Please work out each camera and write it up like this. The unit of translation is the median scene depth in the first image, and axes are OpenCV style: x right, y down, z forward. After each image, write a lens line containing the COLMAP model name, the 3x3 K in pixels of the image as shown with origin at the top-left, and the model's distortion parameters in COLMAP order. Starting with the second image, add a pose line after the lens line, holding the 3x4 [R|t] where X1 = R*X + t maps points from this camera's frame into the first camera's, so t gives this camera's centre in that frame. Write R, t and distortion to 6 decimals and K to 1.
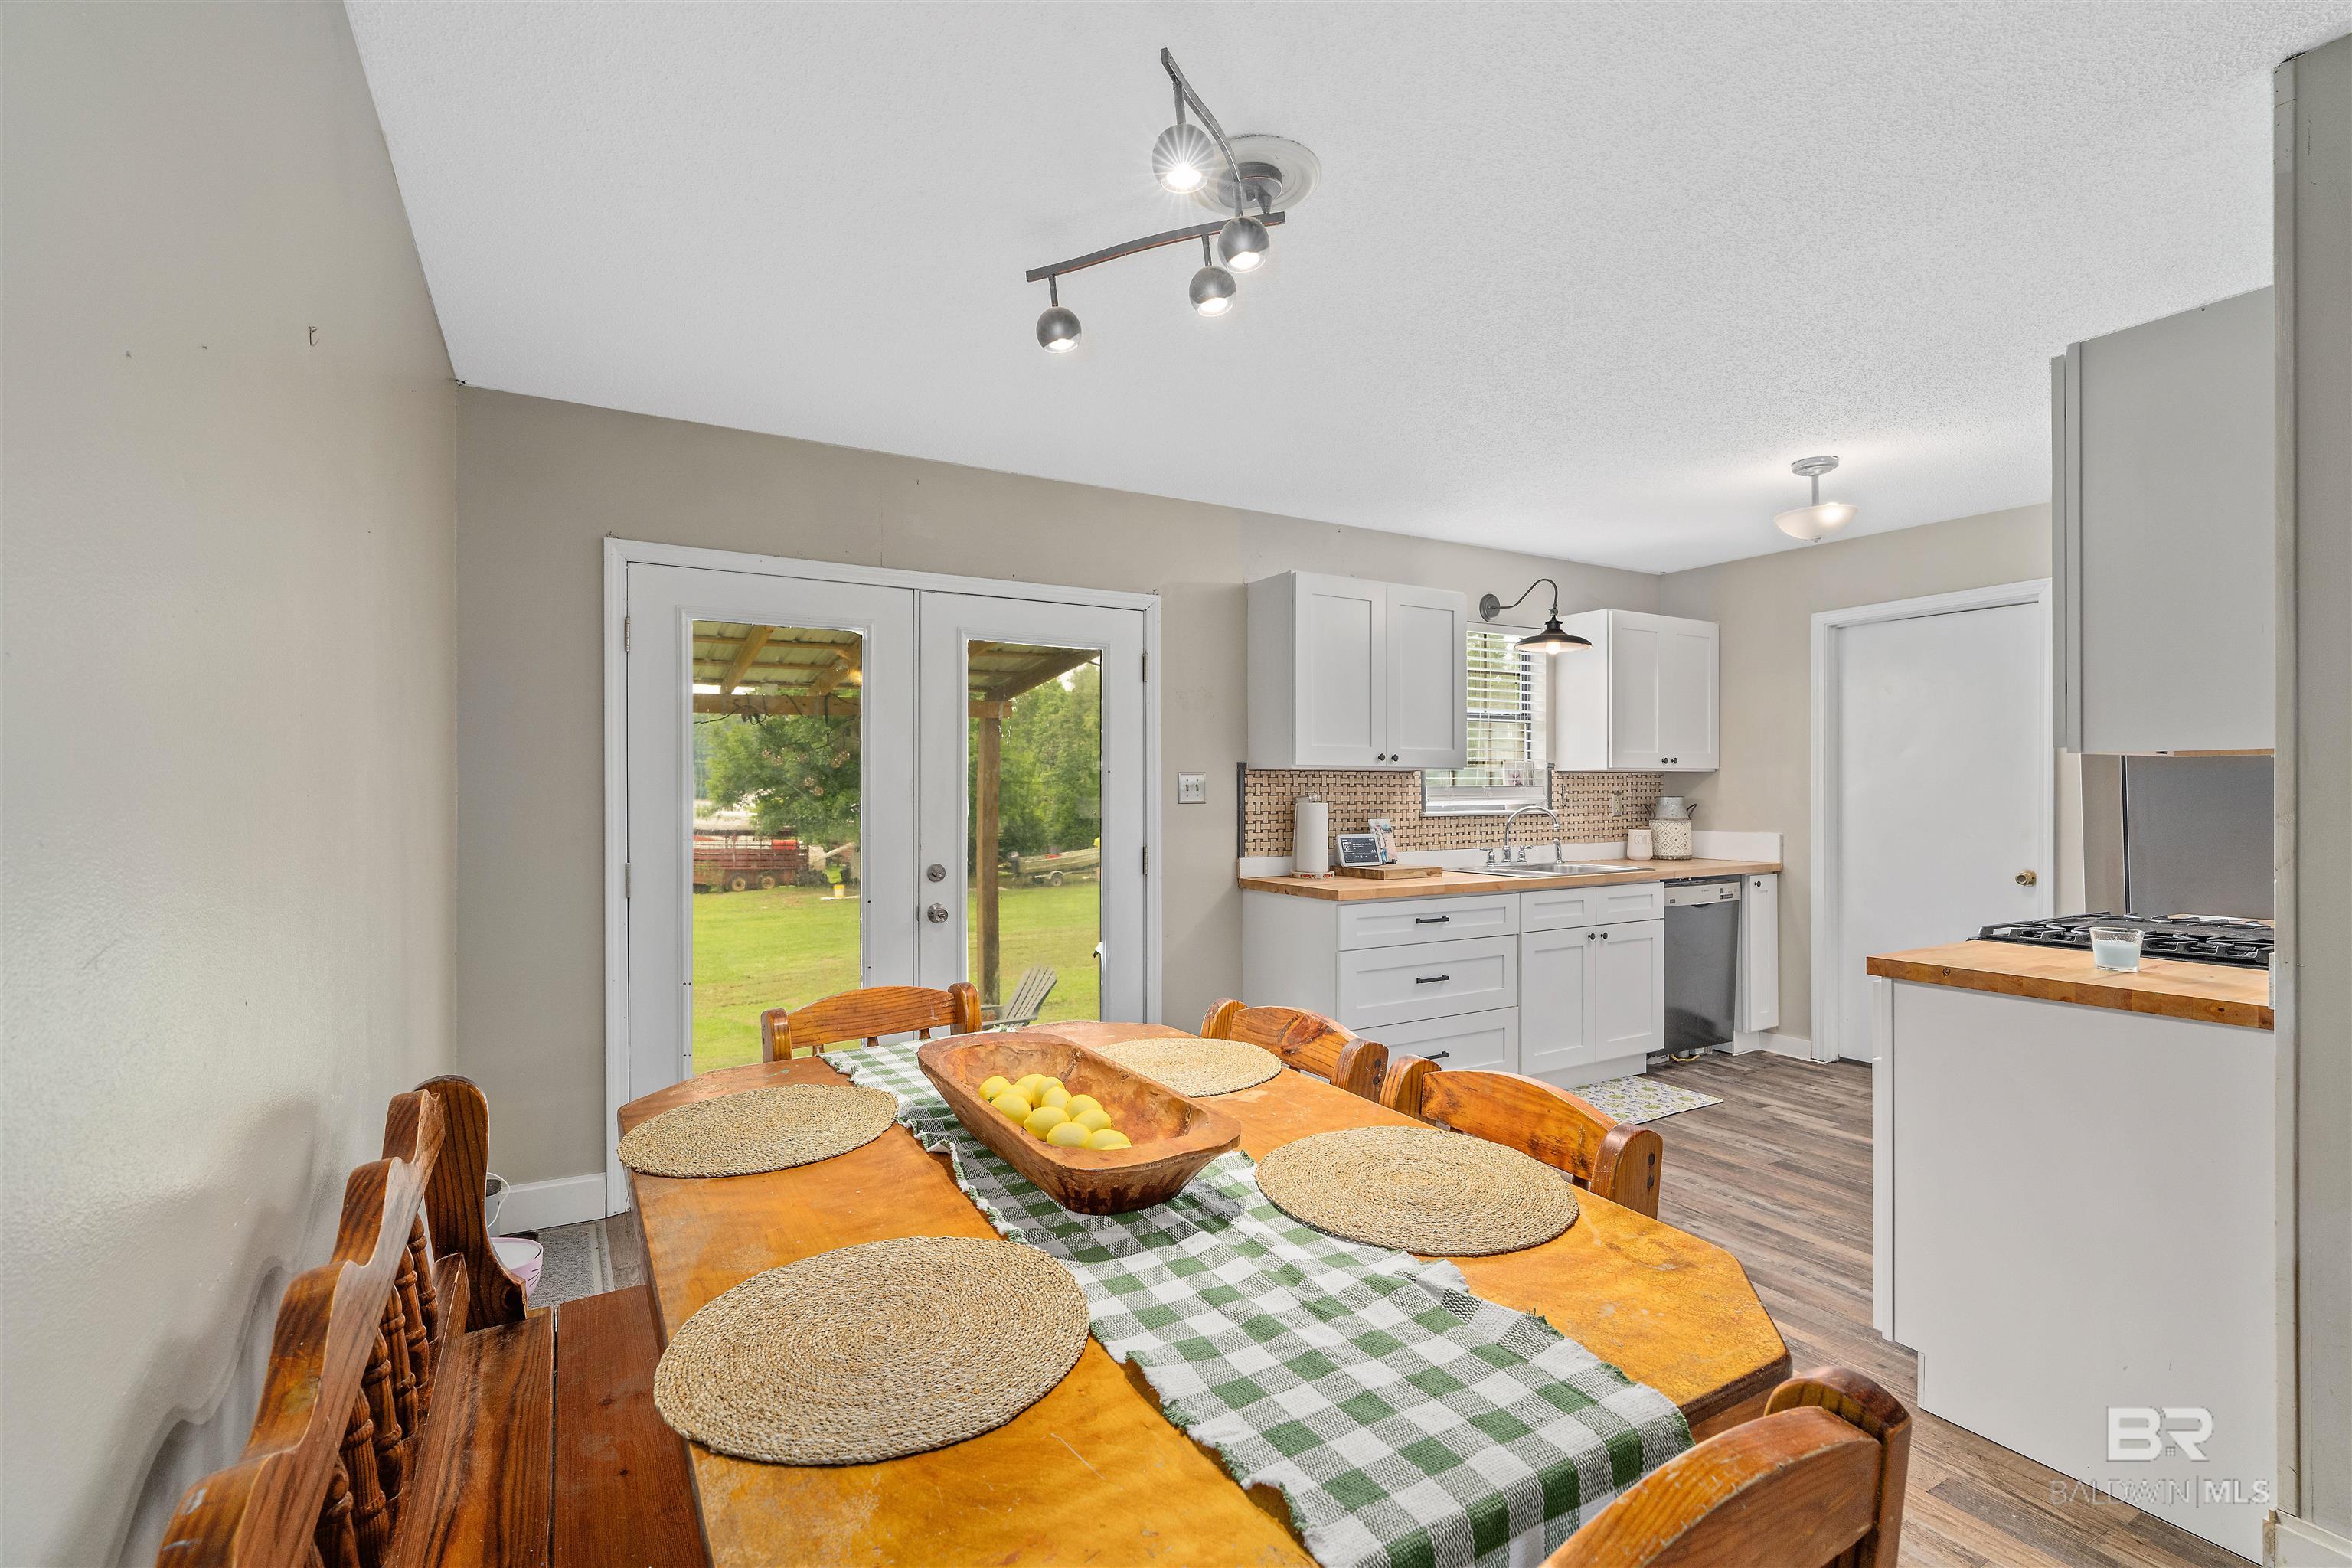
lens RADIAL K [[1047.2, 0, 1176.0], [0, 1047.2, 784.0], [0, 0, 1]] dist [-0.001419, 0.000414]
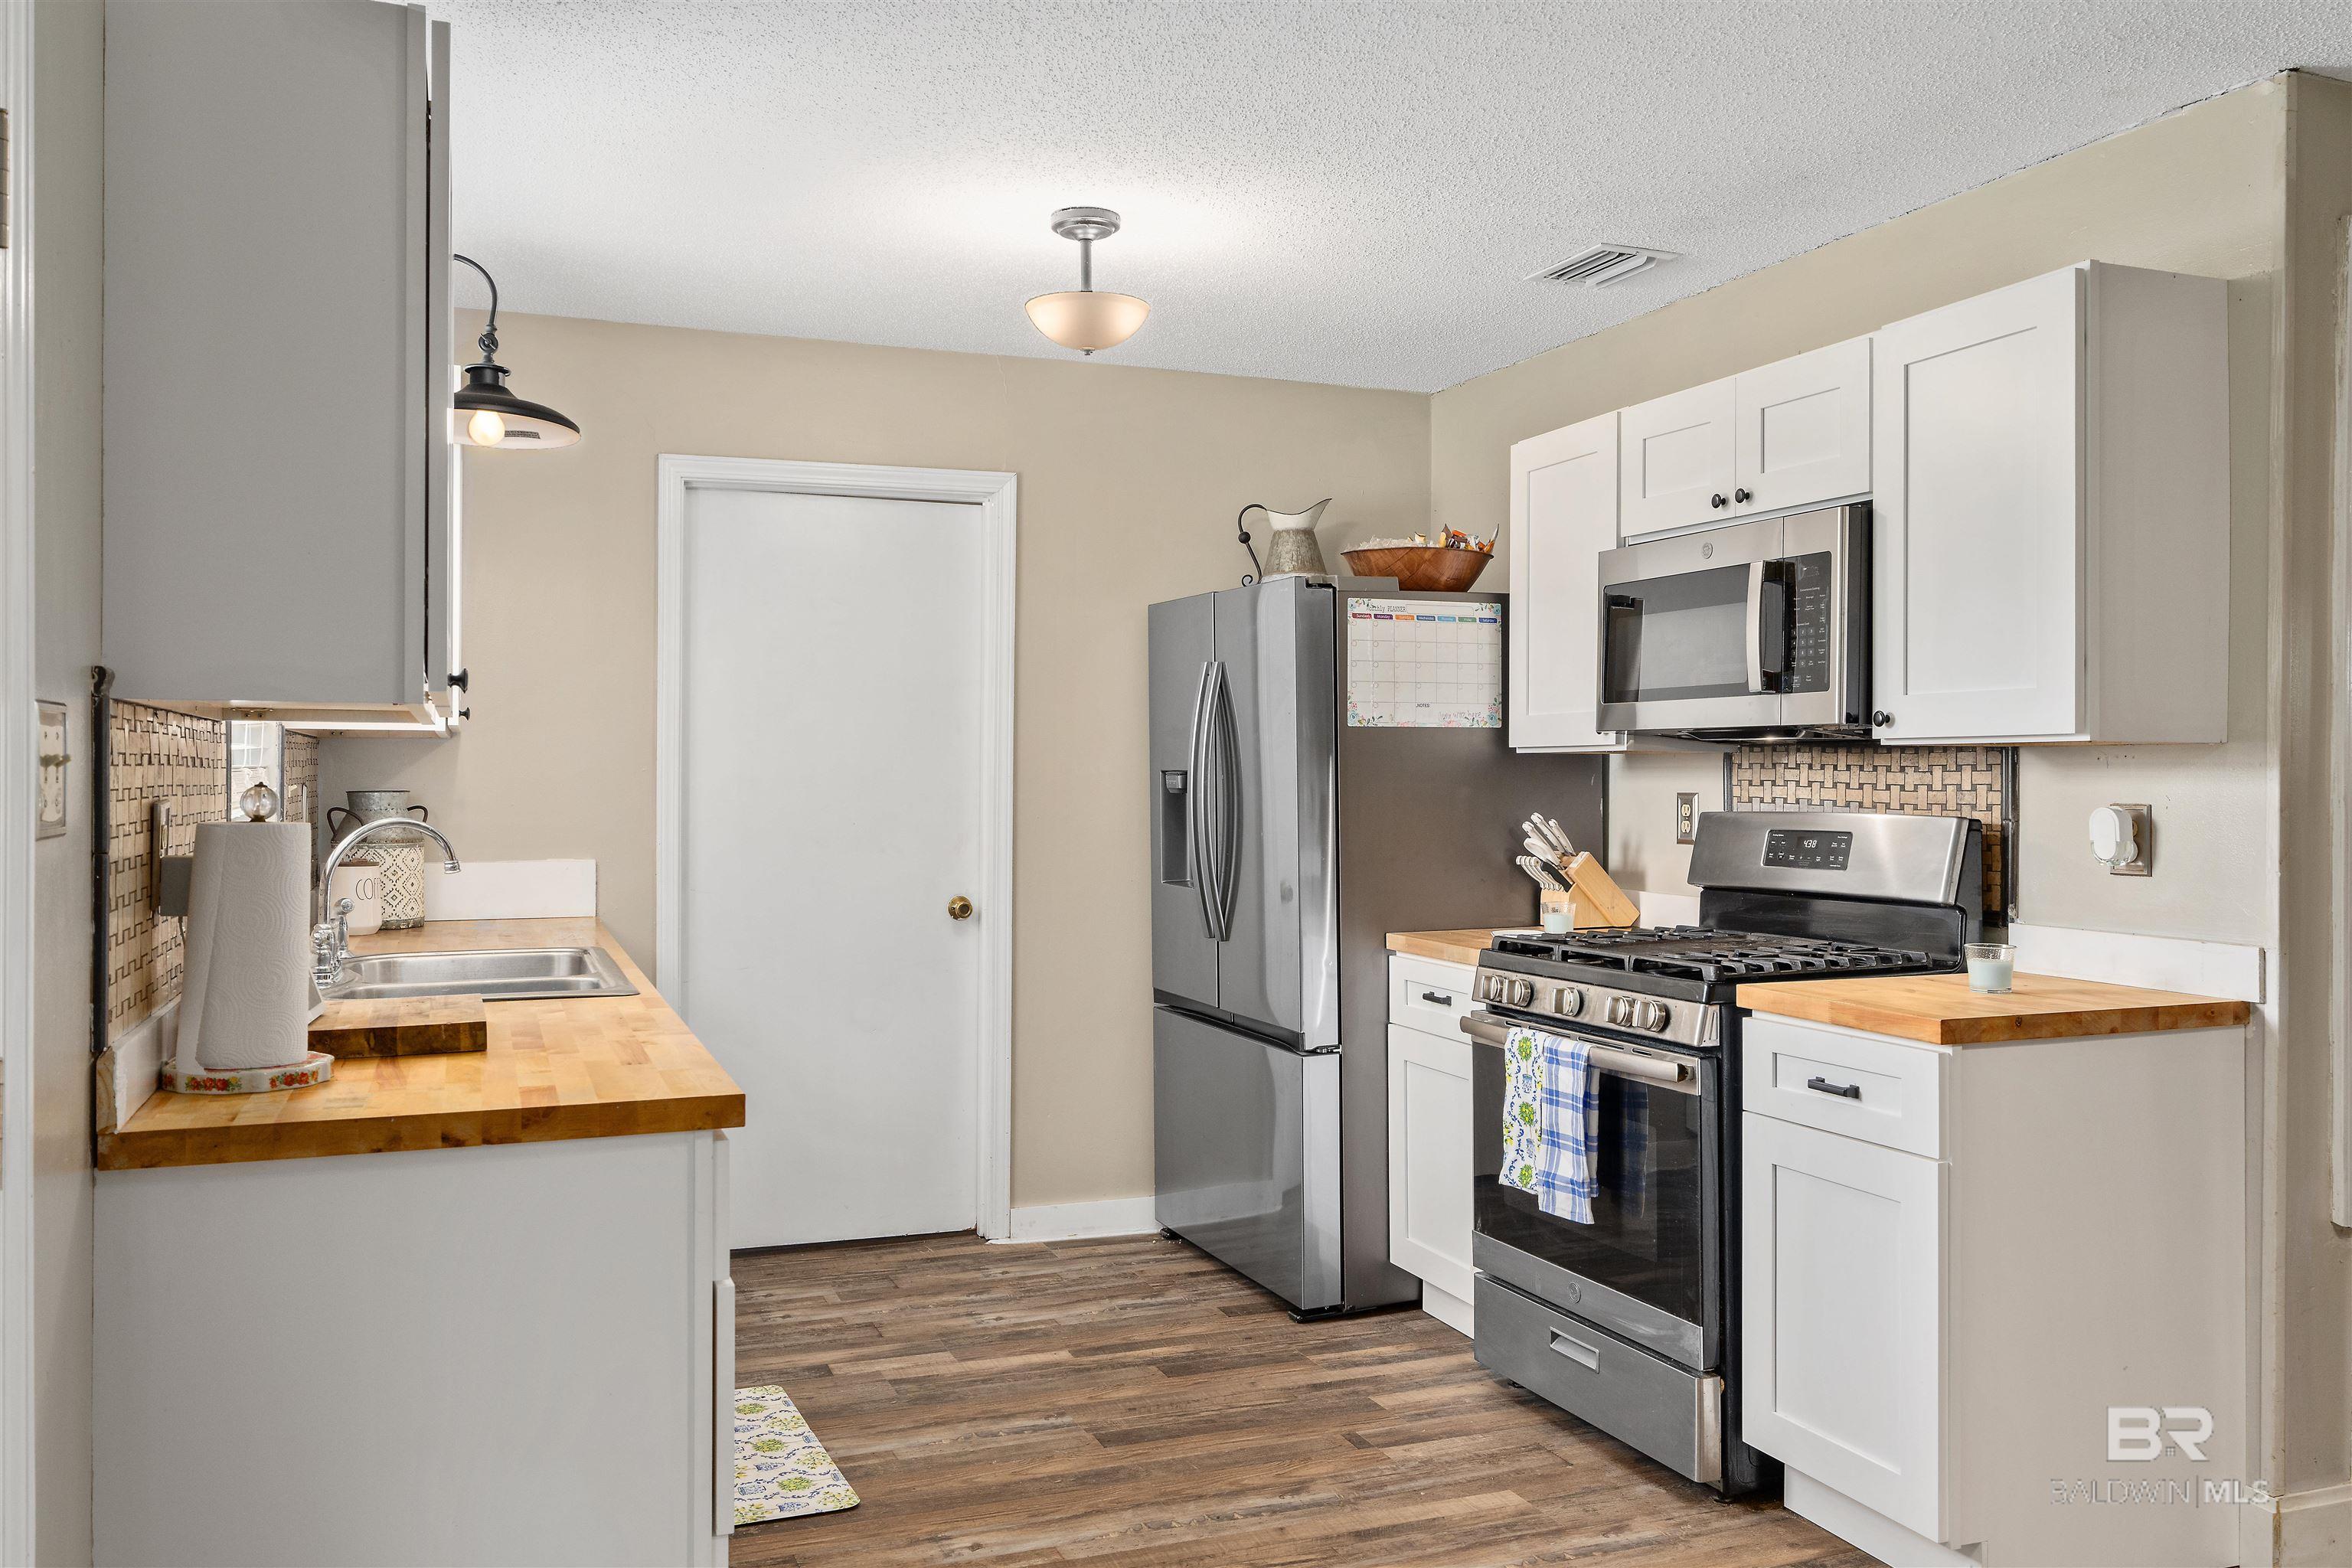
lens RADIAL K [[1823.1, 0, 1171.4], [0, 1823.1, 752.0], [0, 0, 1]] dist [0.021849, 0.001451]
pose [[0.158142, 0.014062, 0.987316, -0.362531], [-0.010632, 0.999865, -0.012538, 0.003206], [-0.987359, -0.008515, 0.158270, 0.739881]]
